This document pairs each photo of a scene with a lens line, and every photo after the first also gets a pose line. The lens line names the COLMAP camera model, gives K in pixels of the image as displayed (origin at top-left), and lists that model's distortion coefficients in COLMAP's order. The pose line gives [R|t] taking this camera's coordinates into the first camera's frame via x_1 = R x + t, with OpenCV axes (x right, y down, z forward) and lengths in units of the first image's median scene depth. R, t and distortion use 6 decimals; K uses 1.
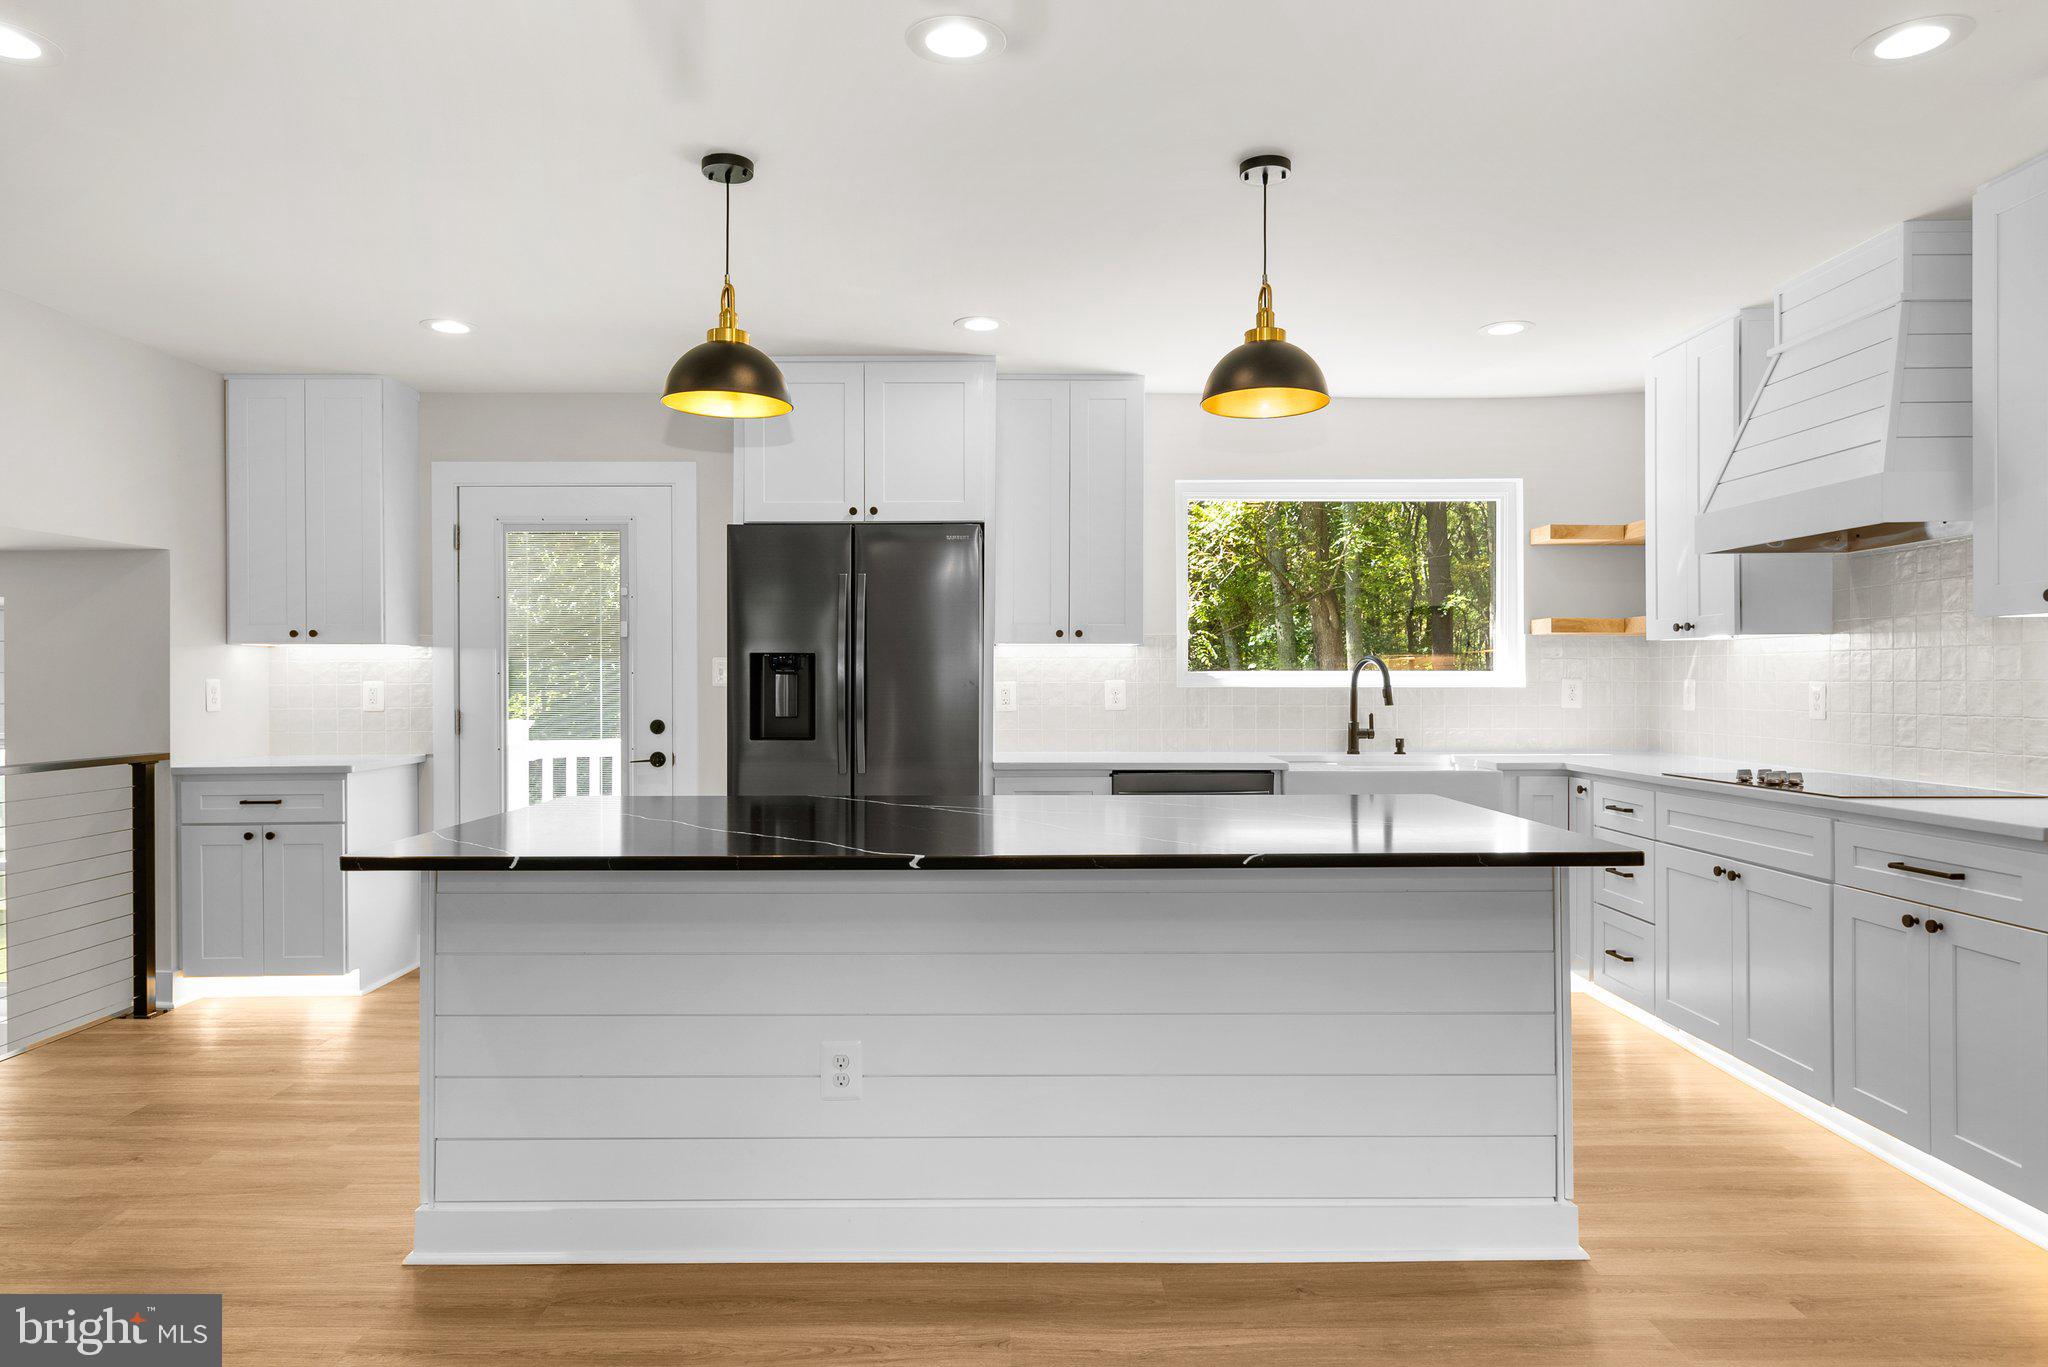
lens RADIAL K [[1300.0, 0, 1013.5], [0, 1300.0, 685.6], [0, 0, 1]] dist [0.001616, -0.002593]
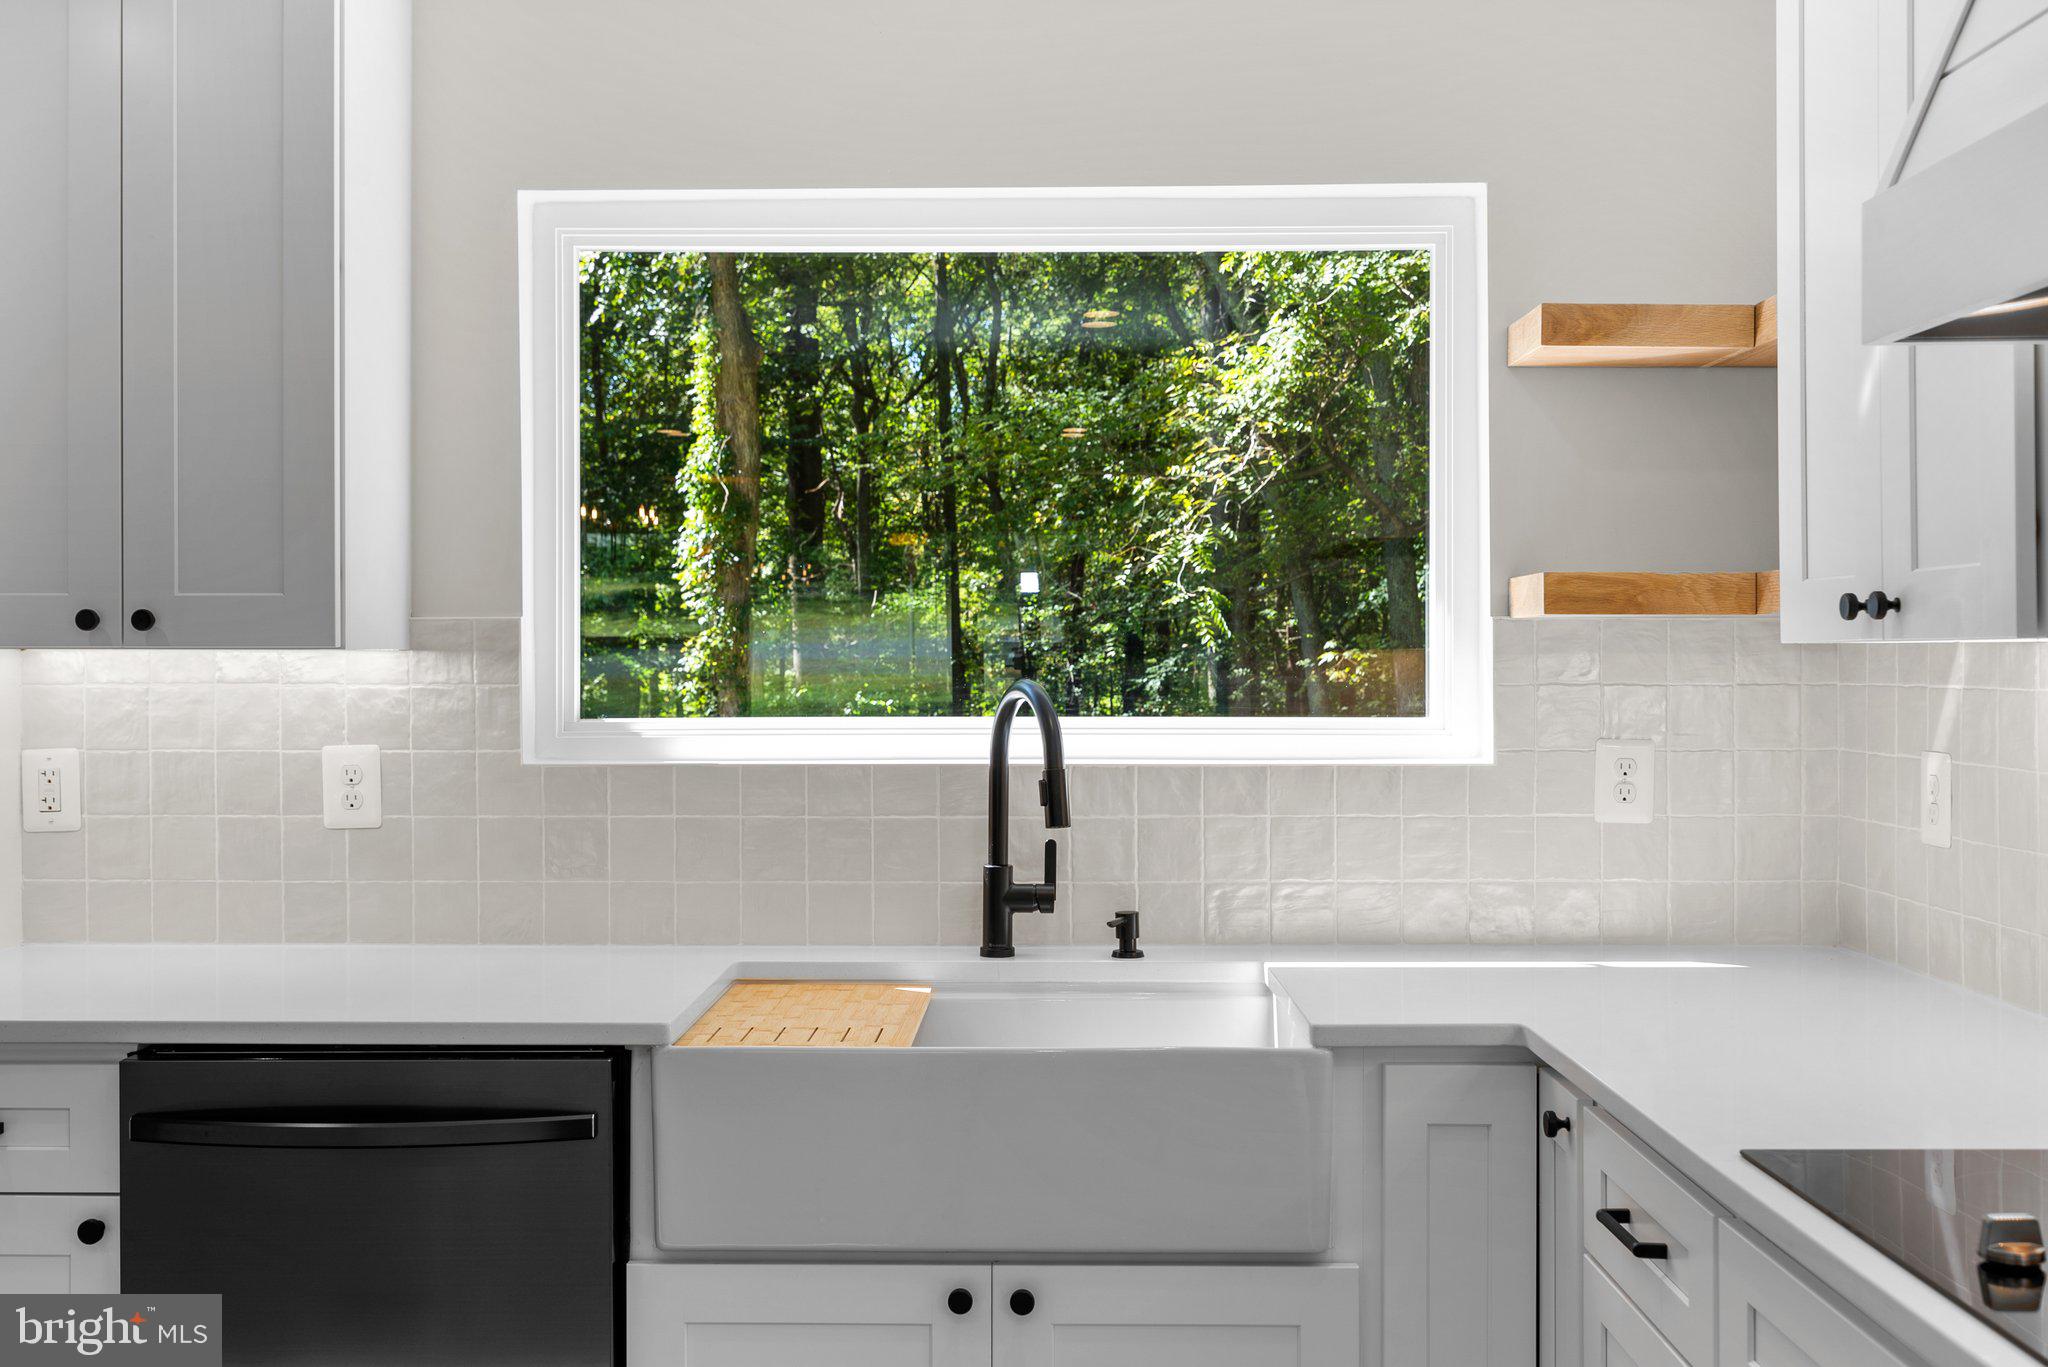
lens RADIAL K [[2034.5, 0, 1030.0], [0, 2034.5, 662.2], [0, 0, 1]] dist [0.028299, 0.000000]
pose [[0.999953, -0.000616, -0.009660, 0.302752], [0.000588, 0.999996, -0.002898, -0.028436], [0.009661, 0.002892, 0.999949, 0.488054]]
